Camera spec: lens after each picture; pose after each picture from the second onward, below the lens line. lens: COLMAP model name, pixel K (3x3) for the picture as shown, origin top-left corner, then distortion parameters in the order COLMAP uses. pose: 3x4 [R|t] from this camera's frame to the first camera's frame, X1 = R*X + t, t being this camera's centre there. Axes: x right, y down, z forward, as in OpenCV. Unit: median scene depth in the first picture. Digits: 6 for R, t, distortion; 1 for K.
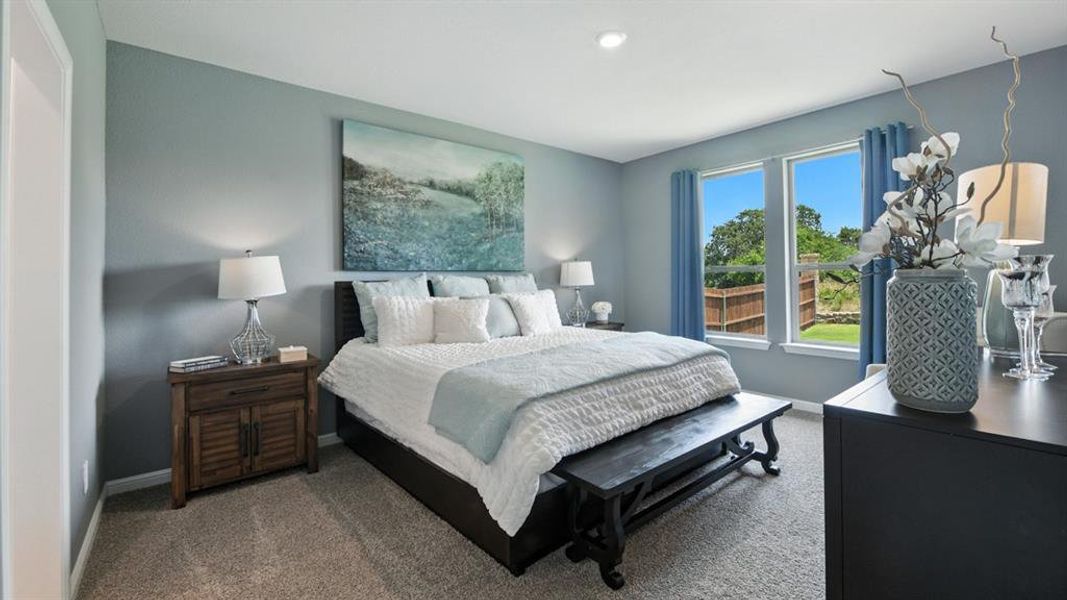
lens RADIAL K [[428.5, 0, 543.8], [0, 428.5, 279.5], [0, 0, 1]] dist [0.001248, -0.000300]
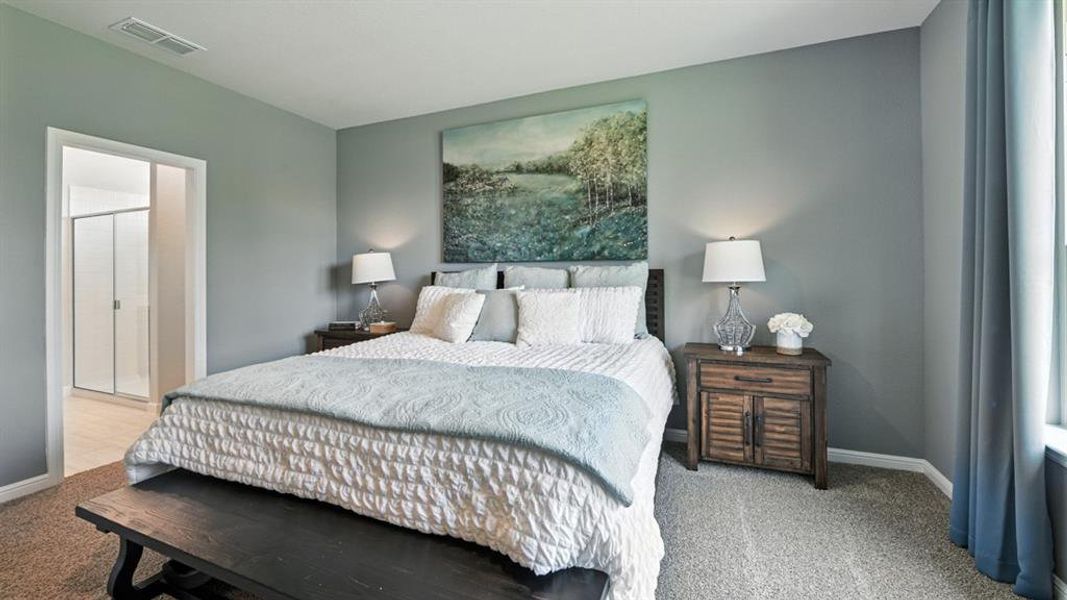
lens RADIAL K [[427.7, 0, 544.2], [0, 427.7, 271.3], [0, 0, 1]] dist [-0.003226, -0.000149]
pose [[0.475378, 0.009303, -0.879733, 0.570765], [0.001768, 0.999932, 0.011530, -0.008979], [0.879780, -0.007037, 0.475329, 0.586735]]
